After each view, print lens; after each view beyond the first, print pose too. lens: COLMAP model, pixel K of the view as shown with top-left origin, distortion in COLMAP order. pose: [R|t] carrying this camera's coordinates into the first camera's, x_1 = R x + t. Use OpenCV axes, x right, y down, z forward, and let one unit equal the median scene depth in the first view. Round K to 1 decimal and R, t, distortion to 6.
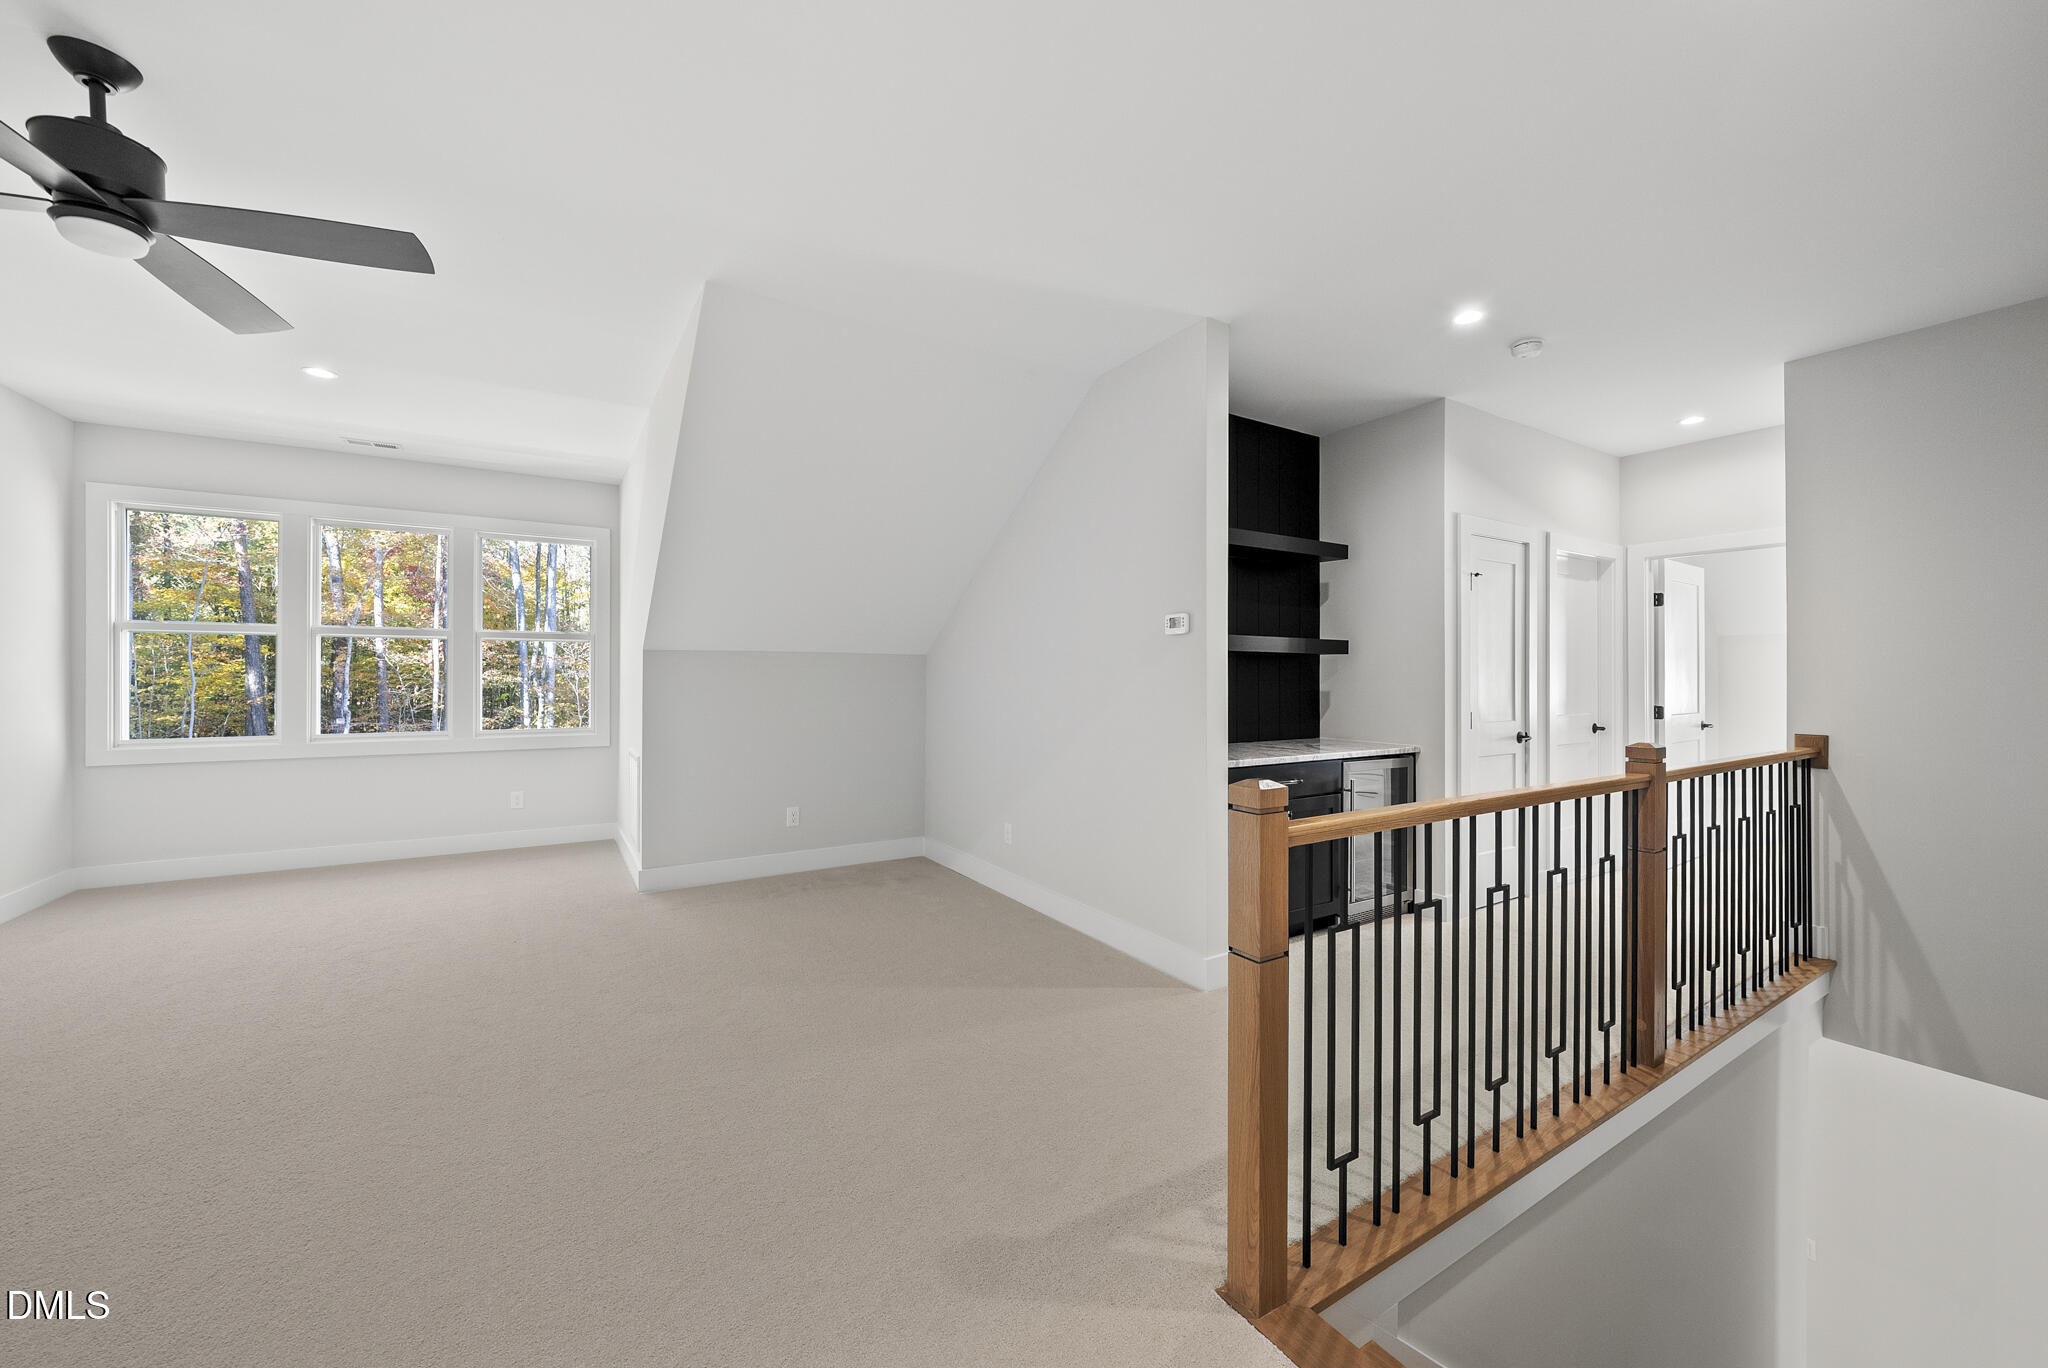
lens RADIAL K [[748.7, 0, 1013.8], [0, 748.7, 676.5], [0, 0, 1]] dist [-0.005666, -0.000269]
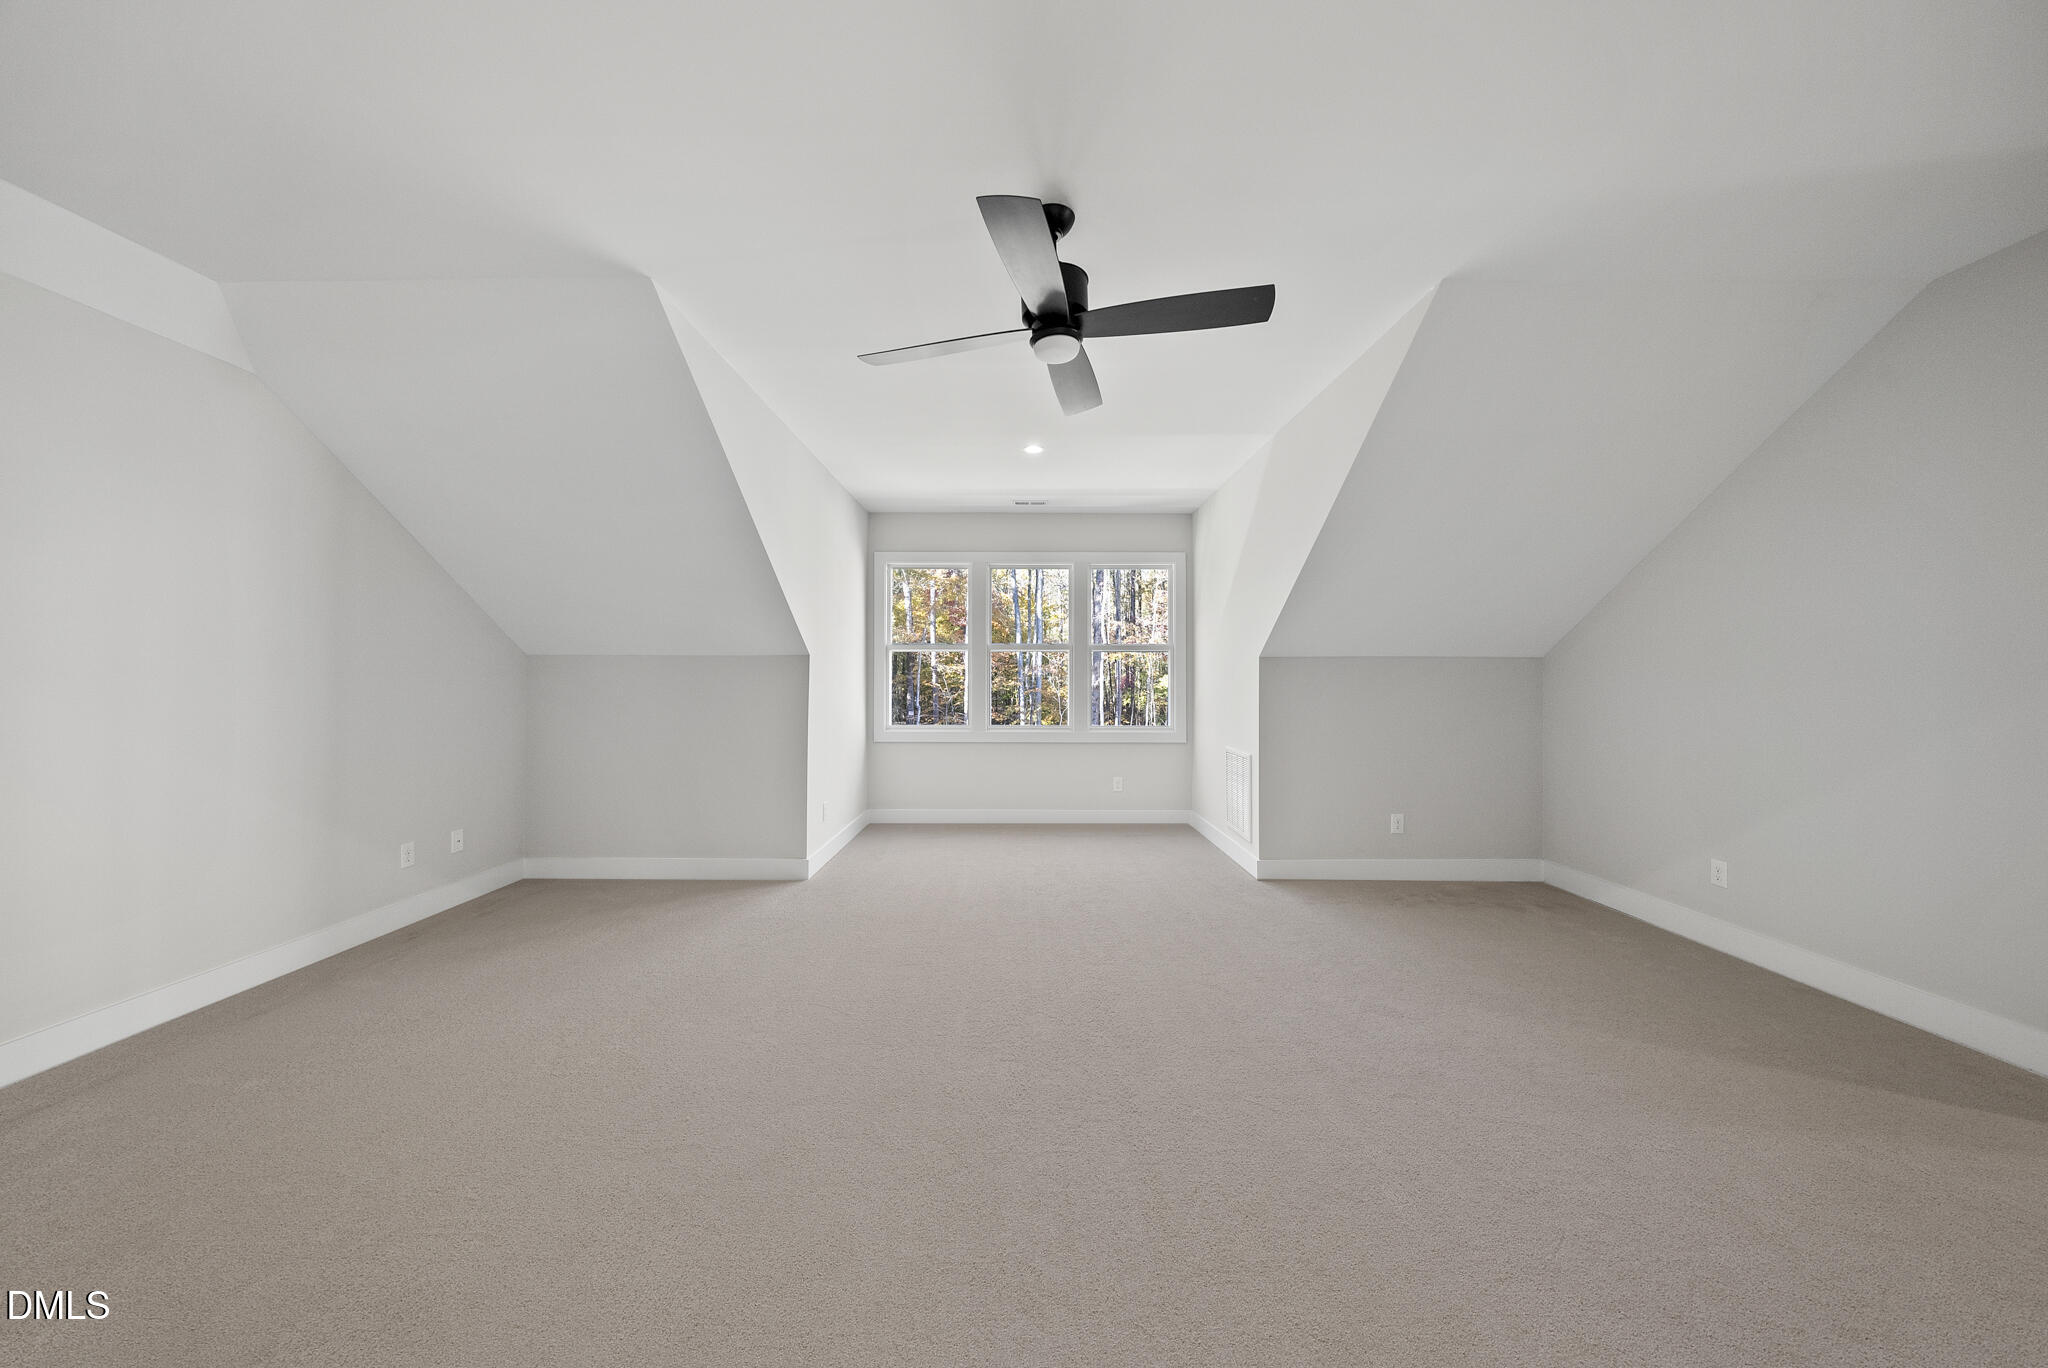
lens RADIAL K [[700.1, 0, 1060.5], [0, 700.1, 671.4], [0, 0, 1]] dist [-0.009548, 0.000171]
pose [[0.857707, -0.008174, -0.514074, -0.206789], [0.001109, 0.999901, -0.014048, -0.000600], [0.514138, 0.011479, 0.857631, -0.020108]]
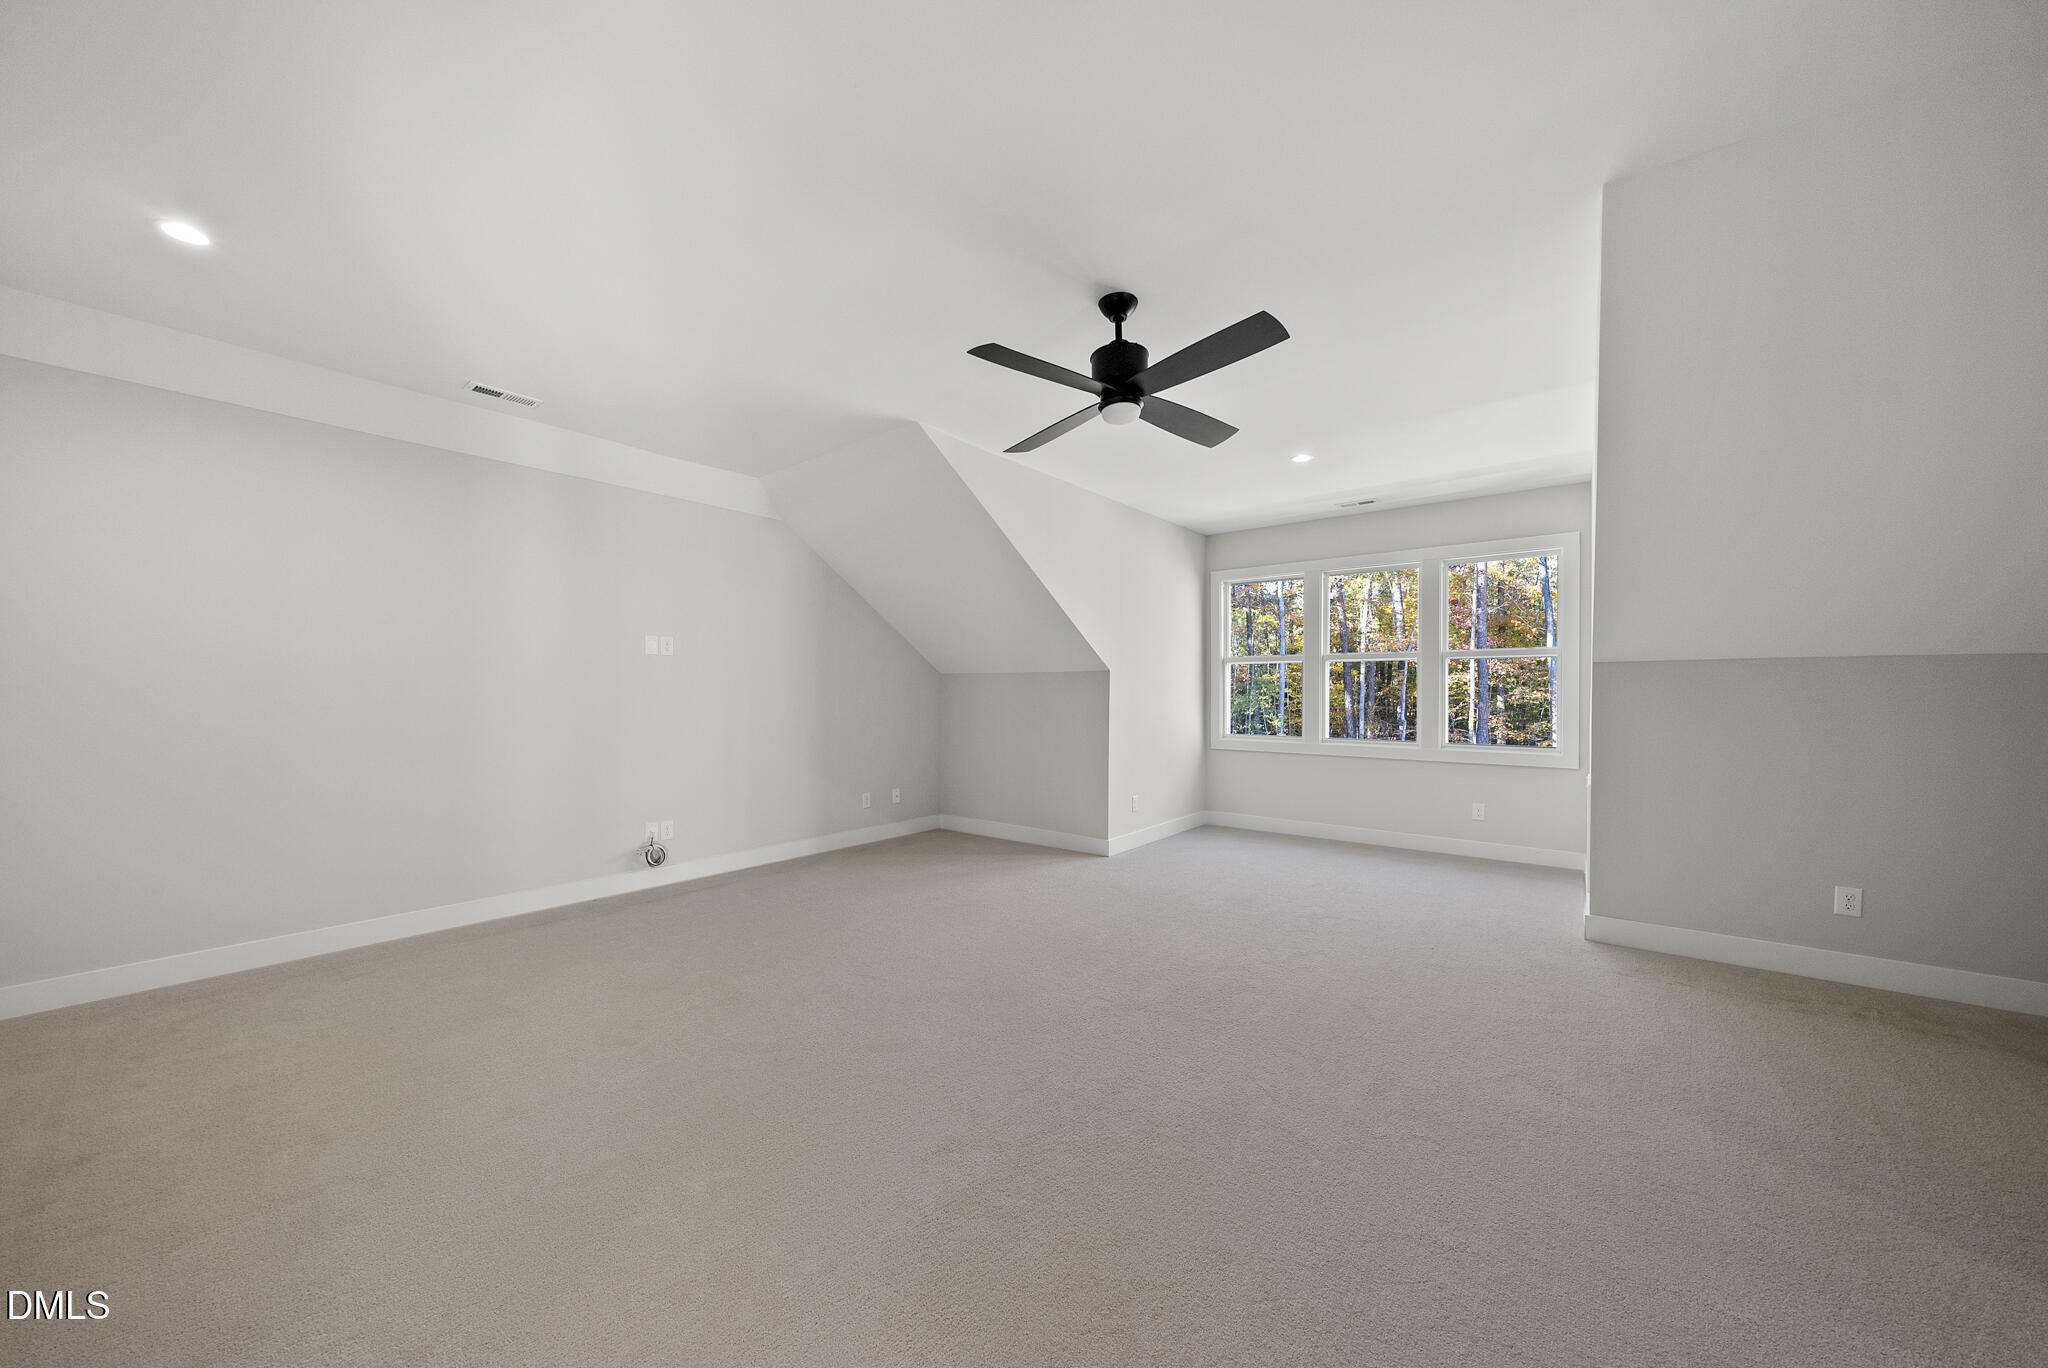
lens RADIAL K [[700.1, 0, 1030.8], [0, 700.1, 694.1], [0, 0, 1]] dist [-0.009548, 0.000171]
pose [[0.350521, 0.001349, -0.936554, 0.032802], [-0.000763, 0.999999, 0.001155, 0.001074], [0.936554, 0.000310, 0.350522, 0.103847]]
